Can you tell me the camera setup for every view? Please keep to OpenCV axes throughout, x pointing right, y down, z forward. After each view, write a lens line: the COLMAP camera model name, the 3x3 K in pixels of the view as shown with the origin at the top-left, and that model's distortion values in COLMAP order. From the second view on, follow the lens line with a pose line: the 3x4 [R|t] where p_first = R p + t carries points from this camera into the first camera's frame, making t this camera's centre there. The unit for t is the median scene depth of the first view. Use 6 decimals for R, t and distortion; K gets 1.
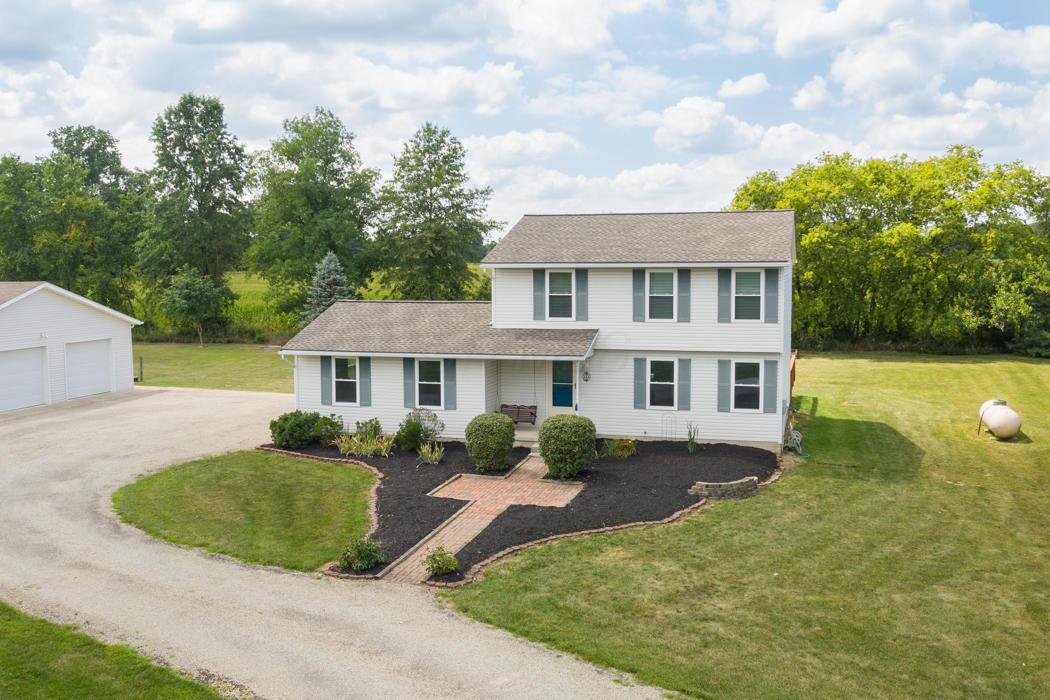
lens RADIAL K [[973.9, 0, 522.1], [0, 973.9, 346.8], [0, 0, 1]] dist [-0.015946, 0.000000]
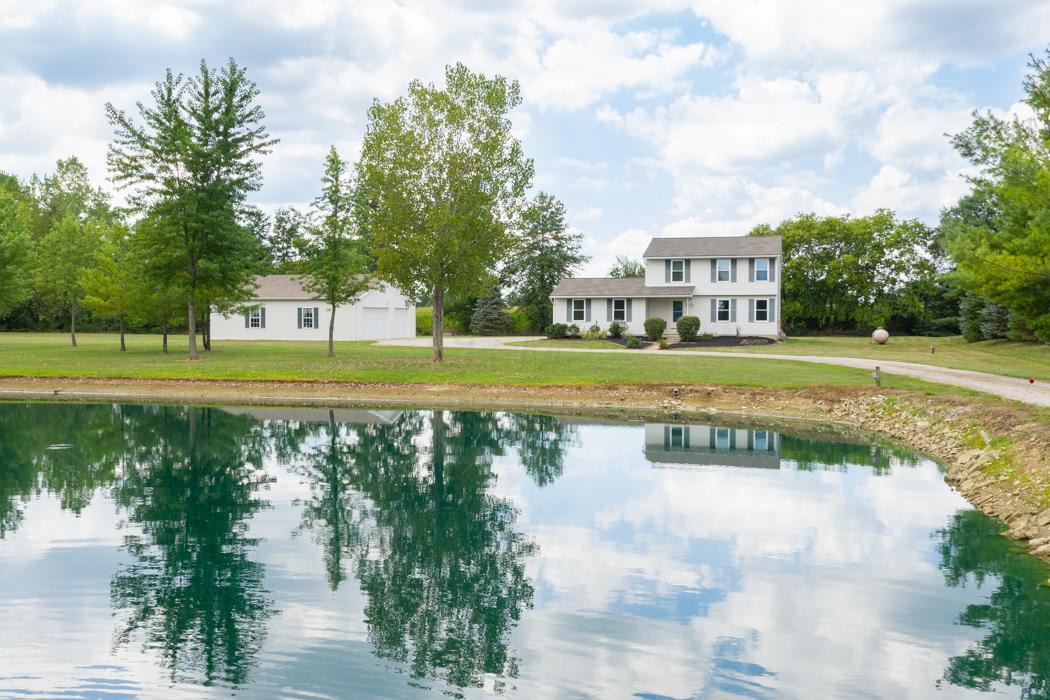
lens RADIAL K [[973.9, 0, 528.1], [0, 973.9, 350.7], [0, 0, 1]] dist [-0.015946, 0.000000]
pose [[0.999822, 0.007043, 0.017502, -0.340898], [-0.005973, 0.998151, -0.060481, 0.265575], [-0.017895, 0.060366, 0.998016, -1.208524]]
